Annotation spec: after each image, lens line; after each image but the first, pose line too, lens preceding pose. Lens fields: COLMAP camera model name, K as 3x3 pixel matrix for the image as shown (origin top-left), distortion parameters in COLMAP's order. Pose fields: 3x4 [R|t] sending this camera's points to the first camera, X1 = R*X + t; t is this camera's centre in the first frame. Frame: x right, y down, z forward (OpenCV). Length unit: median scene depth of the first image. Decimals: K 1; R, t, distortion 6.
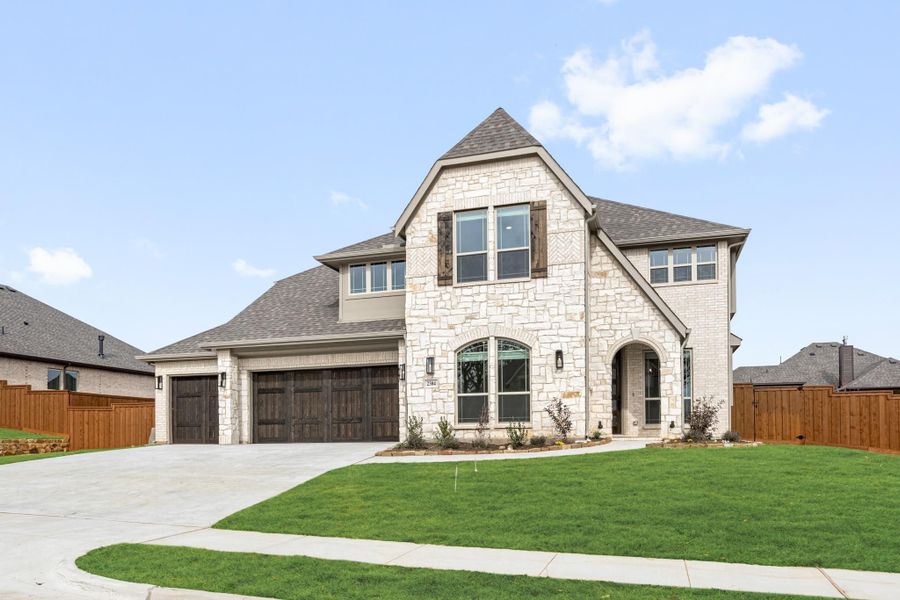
lens RADIAL K [[394.9, 0, 450.0], [0, 394.9, 298.1], [0, 0, 1]] dist [-0.001143, 0.000221]
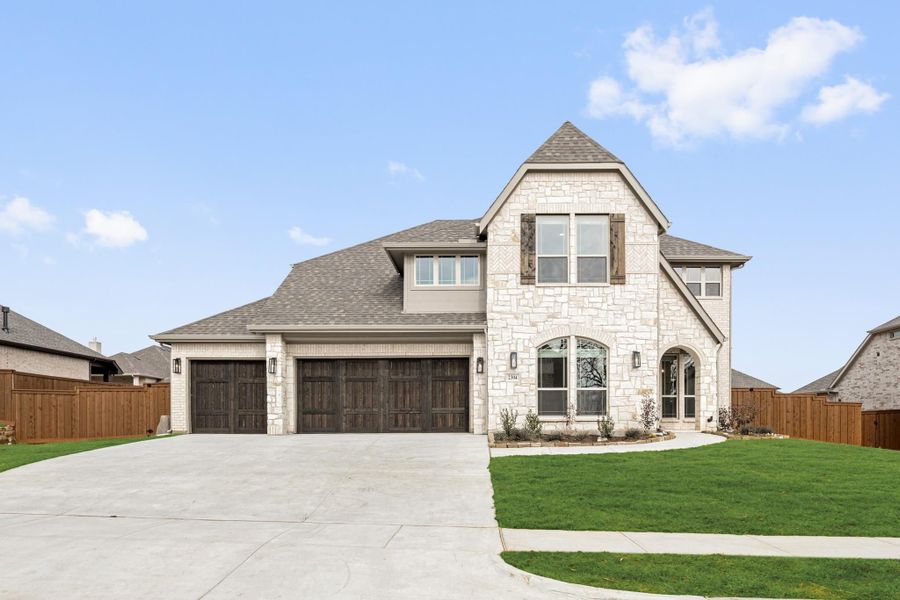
lens RADIAL K [[372.4, 0, 450.0], [0, 372.4, 302.2], [0, 0, 1]] dist [-0.000478, -0.000413]
pose [[0.979261, 0.069751, 0.190215, -0.381204], [-0.073134, 0.997263, 0.010816, 0.018941], [-0.188940, -0.024503, 0.981683, 0.068834]]
